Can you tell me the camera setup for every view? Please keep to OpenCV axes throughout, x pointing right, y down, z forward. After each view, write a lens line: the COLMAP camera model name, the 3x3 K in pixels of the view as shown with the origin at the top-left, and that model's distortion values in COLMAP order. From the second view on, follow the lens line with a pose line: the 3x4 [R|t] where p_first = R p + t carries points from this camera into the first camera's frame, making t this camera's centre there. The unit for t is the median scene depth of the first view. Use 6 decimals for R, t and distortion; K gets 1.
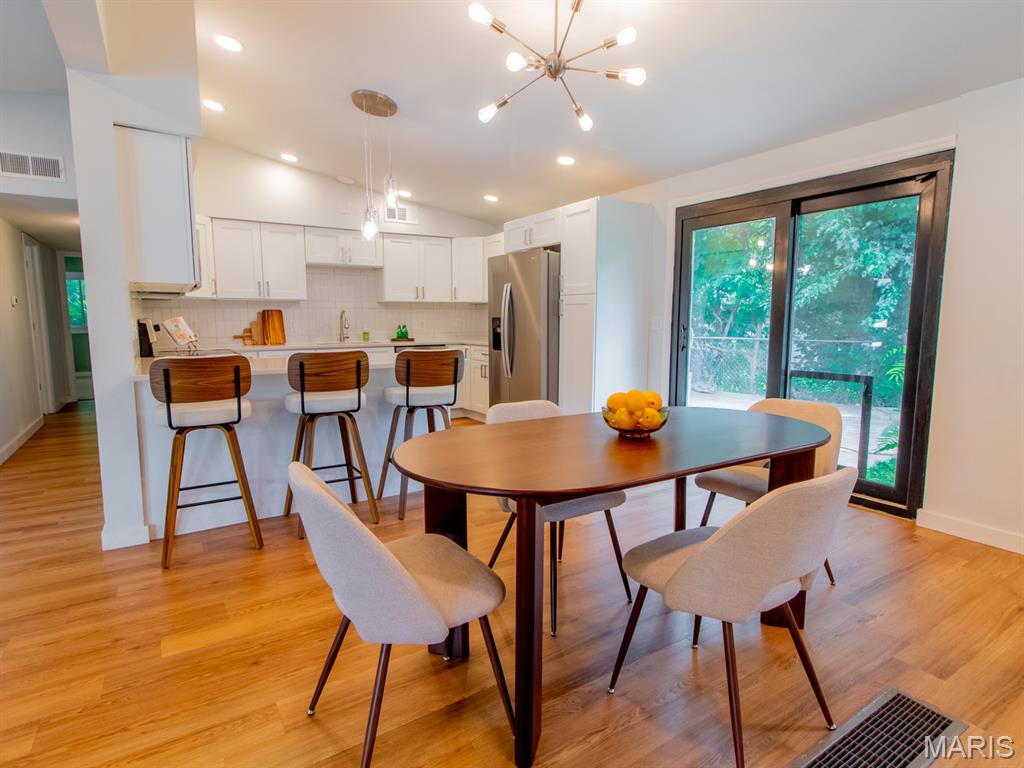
lens RADIAL K [[541.0, 0, 506.8], [0, 541.0, 381.6], [0, 0, 1]] dist [-0.003365, -0.000003]
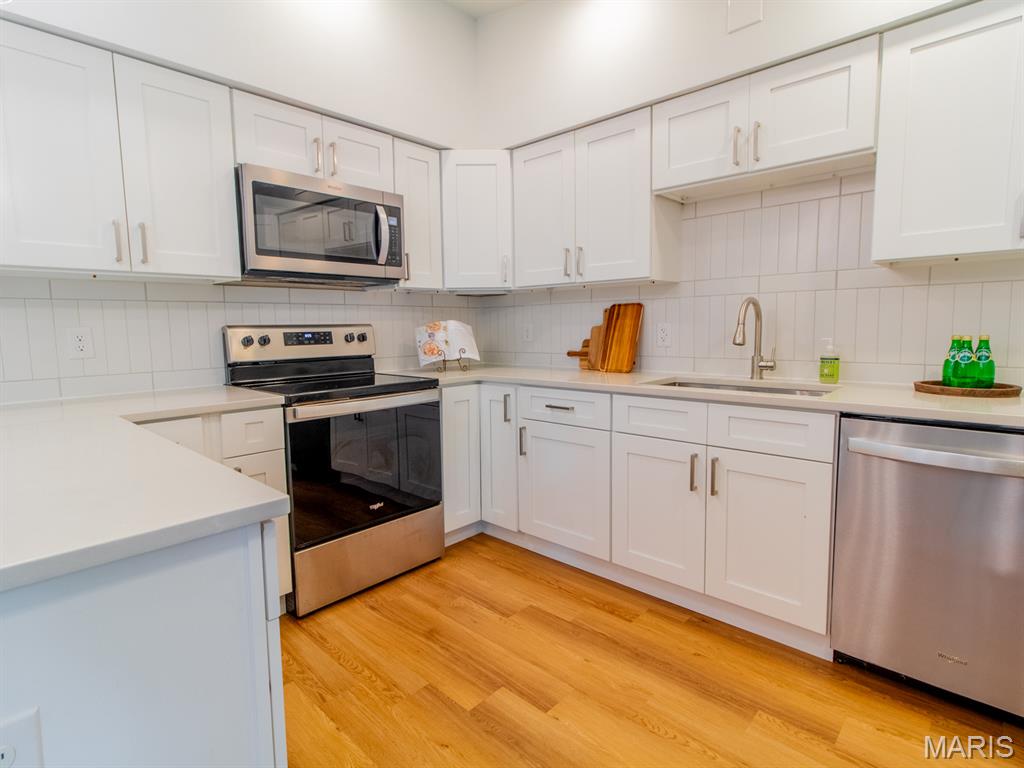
lens RADIAL K [[531.9, 0, 509.7], [0, 531.9, 375.4], [0, 0, 1]] dist [0.003099, 0.000011]
pose [[0.245915, 0.091284, -0.964983, 0.025941], [-0.098924, 0.992721, 0.068698, -0.093600], [0.964230, 0.078566, 0.253155, 0.811197]]
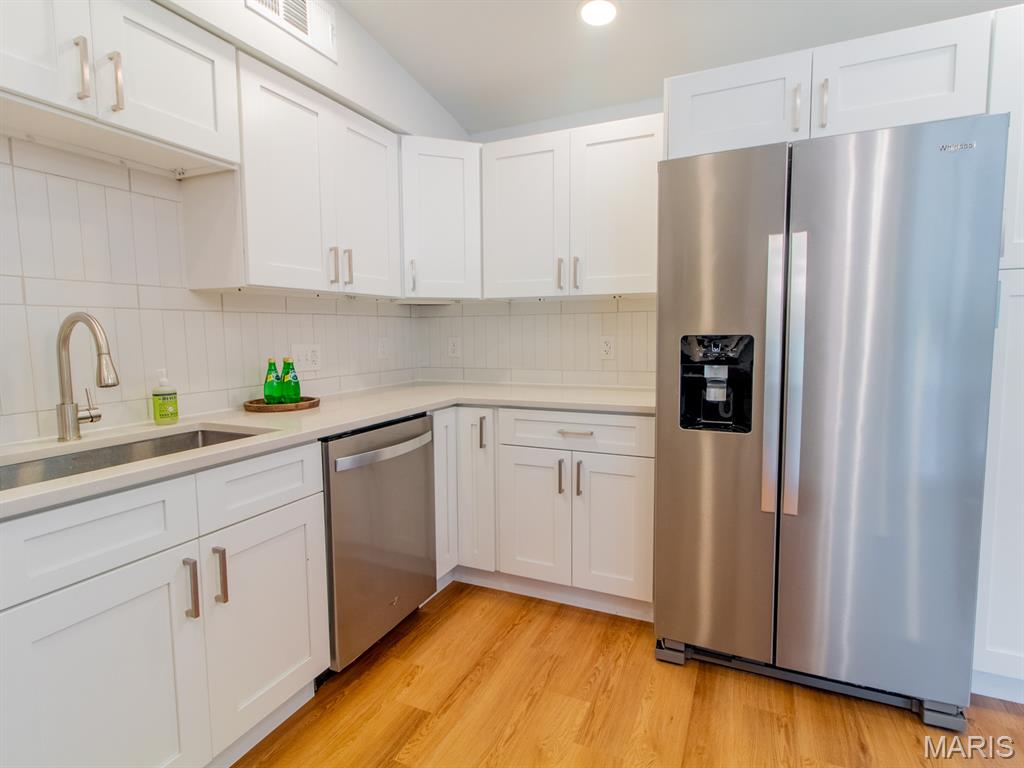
lens RADIAL K [[531.9, 0, 509.7], [0, 531.9, 375.4], [0, 0, 1]] dist [0.003099, 0.000011]
pose [[0.840293, -0.051588, 0.539673, -0.294637], [0.071729, 0.997290, -0.016351, -0.093436], [-0.537367, 0.052450, 0.841716, 0.757217]]
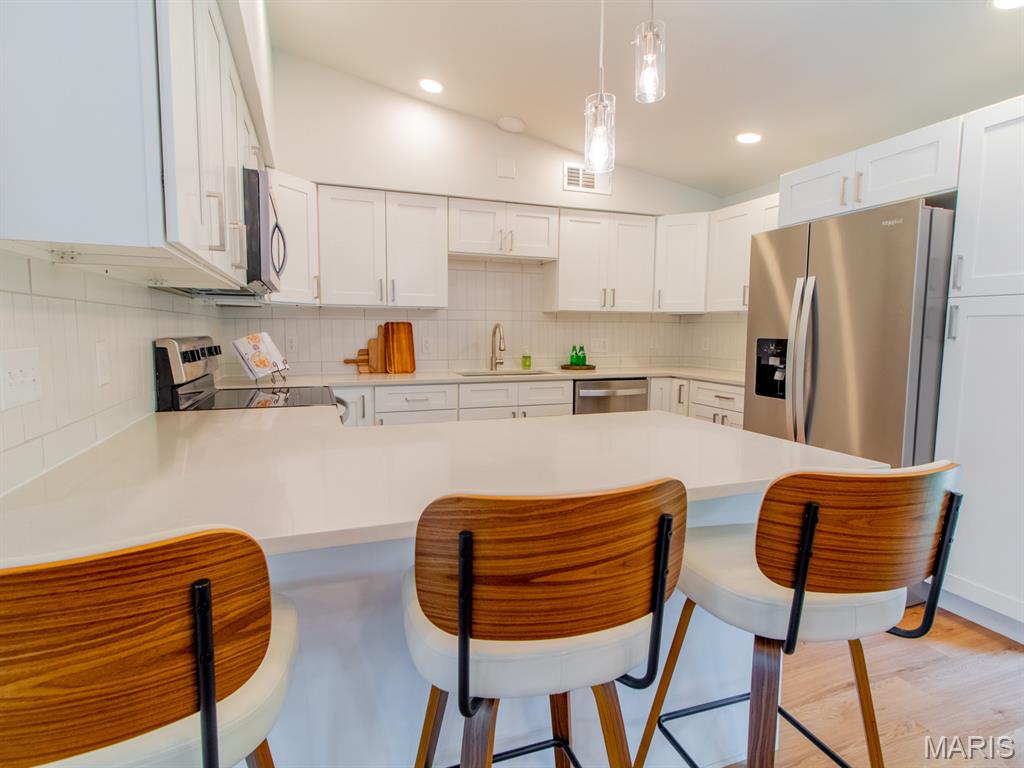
lens RADIAL K [[531.9, 0, 509.7], [0, 531.9, 375.4], [0, 0, 1]] dist [0.003099, 0.000011]
pose [[0.977183, 0.027519, -0.210608, -0.159612], [-0.034113, 0.999033, -0.027740, -0.053889], [0.209641, 0.034292, 0.977177, 0.390373]]
